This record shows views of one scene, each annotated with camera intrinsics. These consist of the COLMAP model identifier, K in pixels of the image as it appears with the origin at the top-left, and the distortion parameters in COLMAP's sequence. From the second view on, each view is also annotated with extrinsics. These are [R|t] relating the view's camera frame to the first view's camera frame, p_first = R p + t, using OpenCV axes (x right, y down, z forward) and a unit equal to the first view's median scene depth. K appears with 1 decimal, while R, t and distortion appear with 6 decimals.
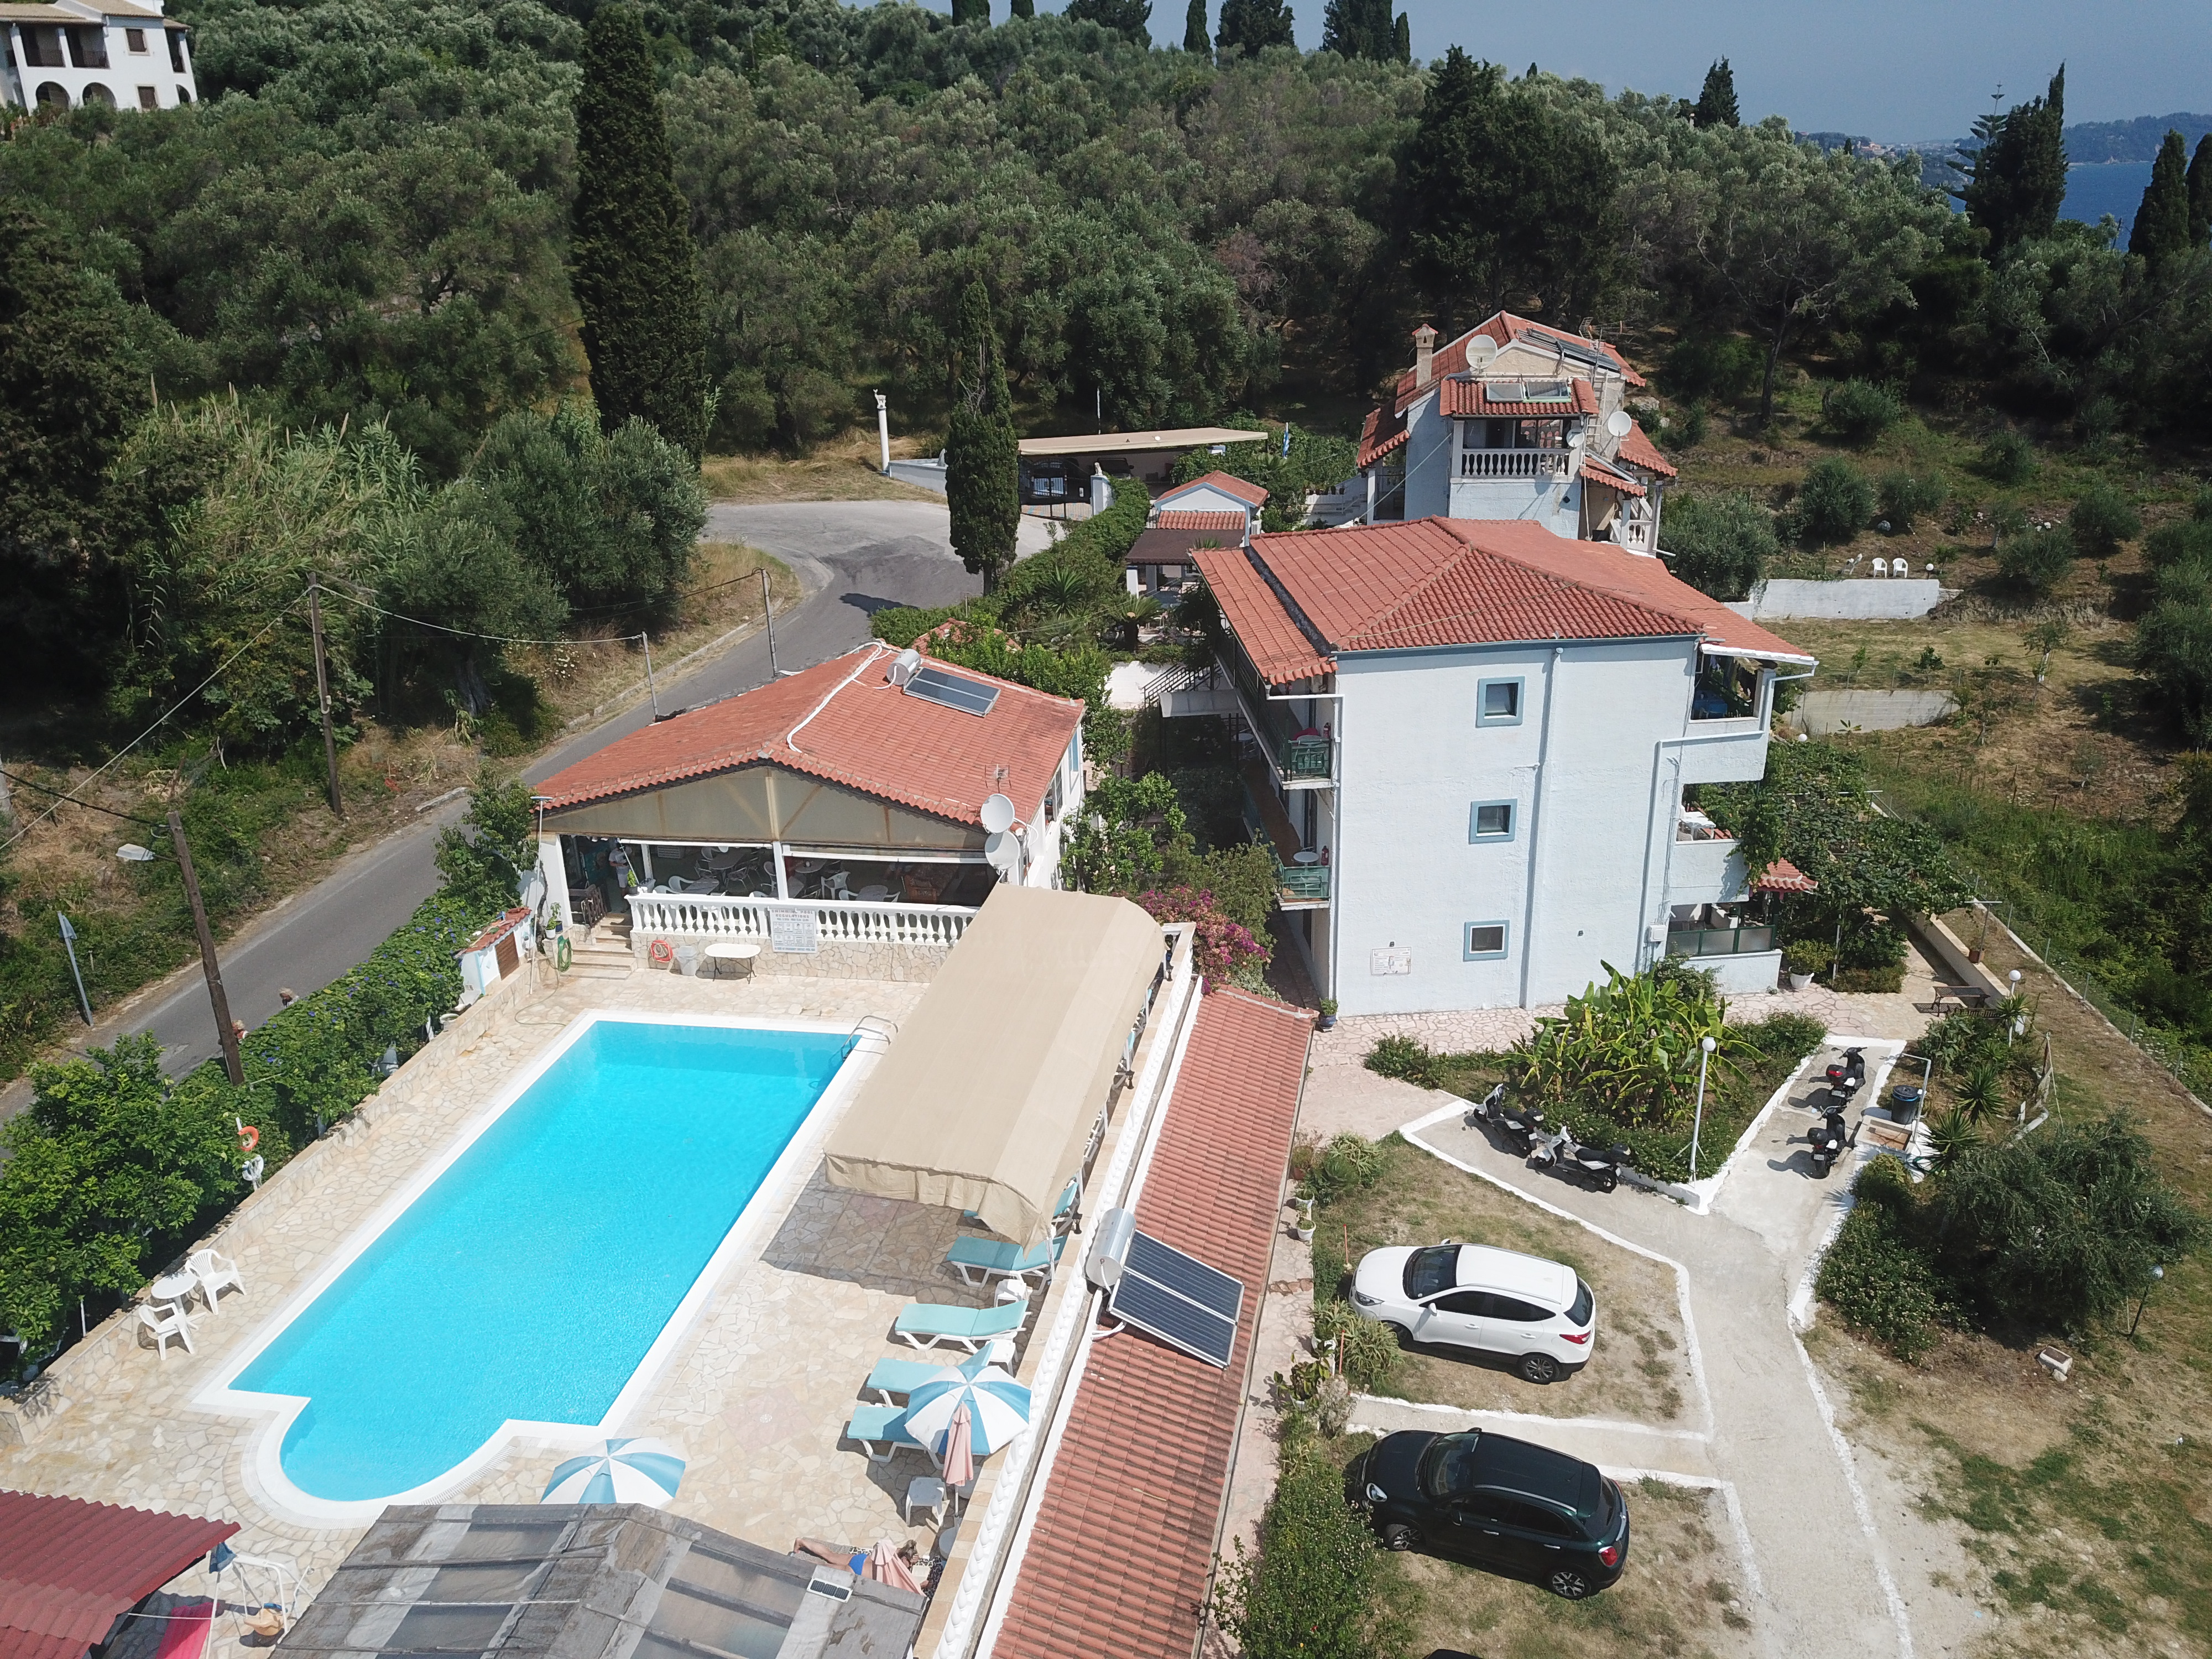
lens RADIAL K [[1729.6, 0, 1106.3], [0, 1729.6, 790.9], [0, 0, 1]] dist [0.060617, -0.054068]
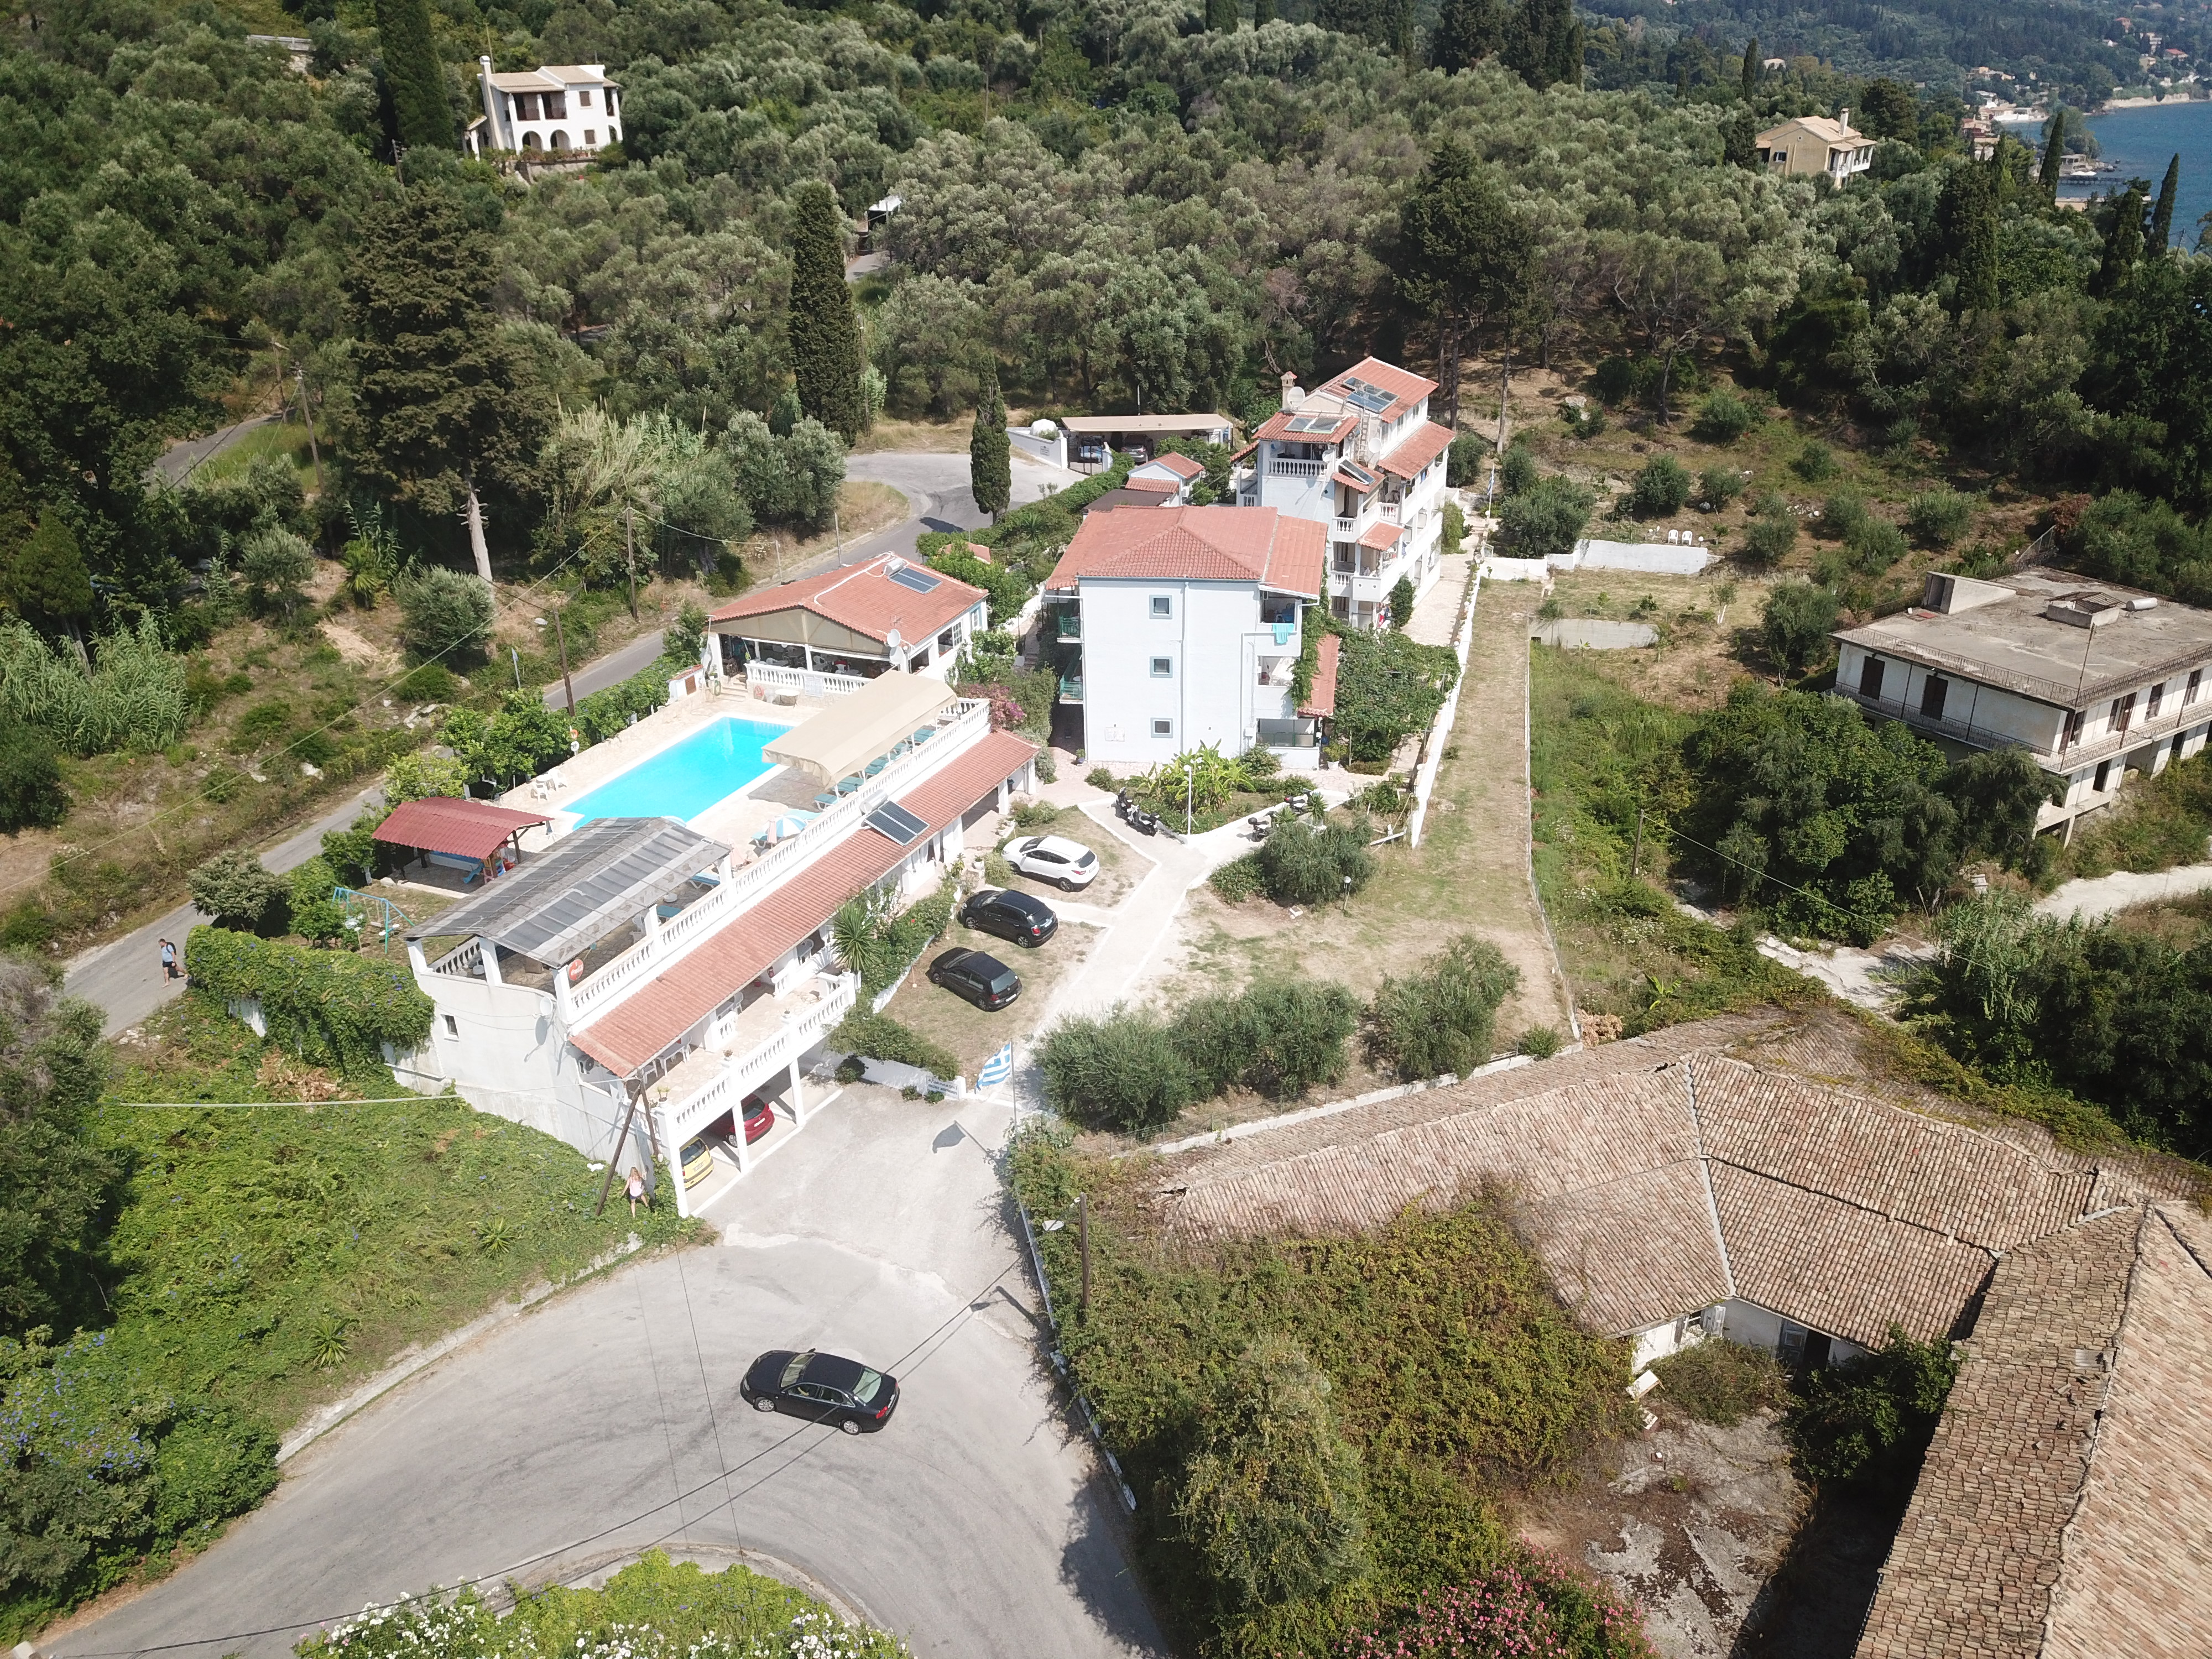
lens RADIAL K [[1729.6, 0, 1106.3], [0, 1729.6, 790.9], [0, 0, 1]] dist [0.060617, -0.054068]
pose [[0.975123, 0.096610, -0.199505, 0.492924], [-0.082166, 0.993445, 0.079472, 0.006148], [0.205875, -0.061102, 0.976669, -0.836531]]
